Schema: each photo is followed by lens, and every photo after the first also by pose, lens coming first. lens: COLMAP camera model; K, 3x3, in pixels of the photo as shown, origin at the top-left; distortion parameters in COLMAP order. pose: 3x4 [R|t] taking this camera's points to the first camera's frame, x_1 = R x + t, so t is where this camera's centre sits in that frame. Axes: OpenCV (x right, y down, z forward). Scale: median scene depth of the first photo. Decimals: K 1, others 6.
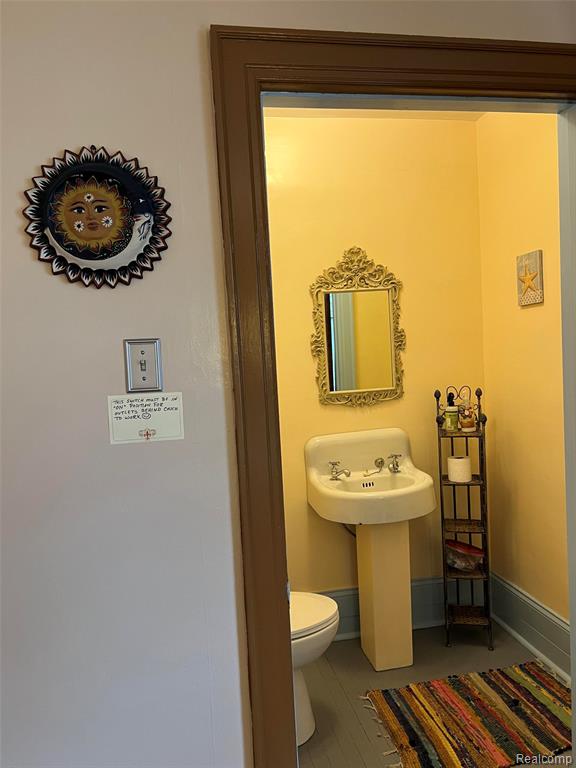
lens RADIAL K [[576.9, 0, 288.0], [0, 576.9, 384.0], [0, 0, 1]] dist [0.070073, -0.085076]
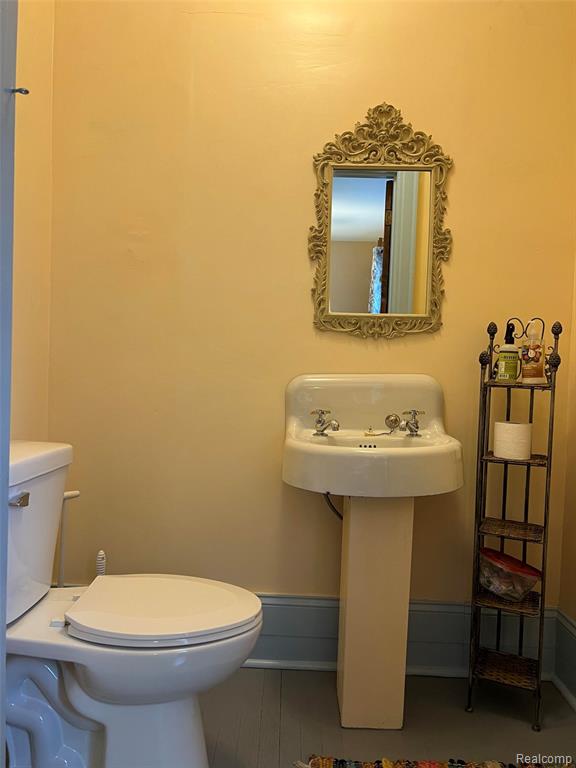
lens RADIAL K [[576.9, 0, 288.0], [0, 576.9, 384.0], [0, 0, 1]] dist [0.070073, -0.085076]
pose [[0.975286, 0.093164, -0.200343, 0.172749], [-0.098603, 0.994976, -0.017320, 0.118187], [0.197723, 0.036646, 0.979573, 0.308449]]
